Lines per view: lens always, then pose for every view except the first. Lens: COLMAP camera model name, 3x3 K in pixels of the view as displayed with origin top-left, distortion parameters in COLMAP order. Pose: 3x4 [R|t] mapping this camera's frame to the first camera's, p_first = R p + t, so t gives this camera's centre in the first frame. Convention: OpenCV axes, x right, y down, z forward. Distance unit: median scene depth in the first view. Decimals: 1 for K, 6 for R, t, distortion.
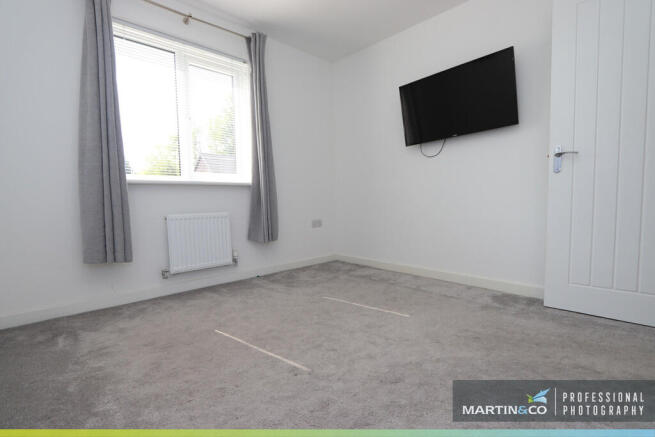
lens RADIAL K [[301.1, 0, 324.0], [0, 301.1, 221.0], [0, 0, 1]] dist [-0.018185, -0.000044]
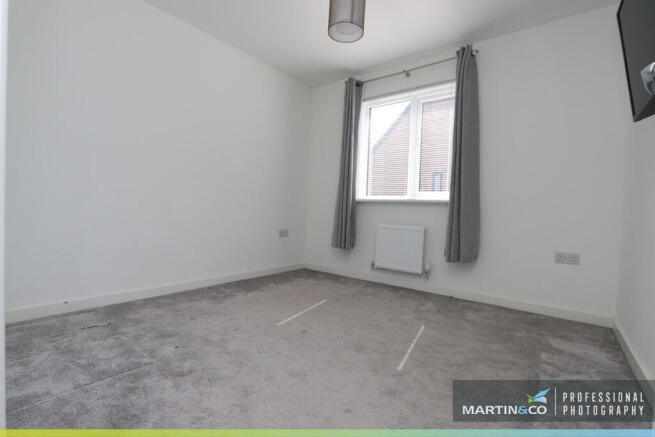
lens RADIAL K [[301.1, 0, 324.0], [0, 301.1, 221.0], [0, 0, 1]] dist [-0.018185, -0.000044]
pose [[0.153995, 0.052702, -0.986665, 0.797216], [-0.111235, 0.993153, 0.035687, -0.056018], [0.981790, 0.104257, 0.158803, 0.518017]]
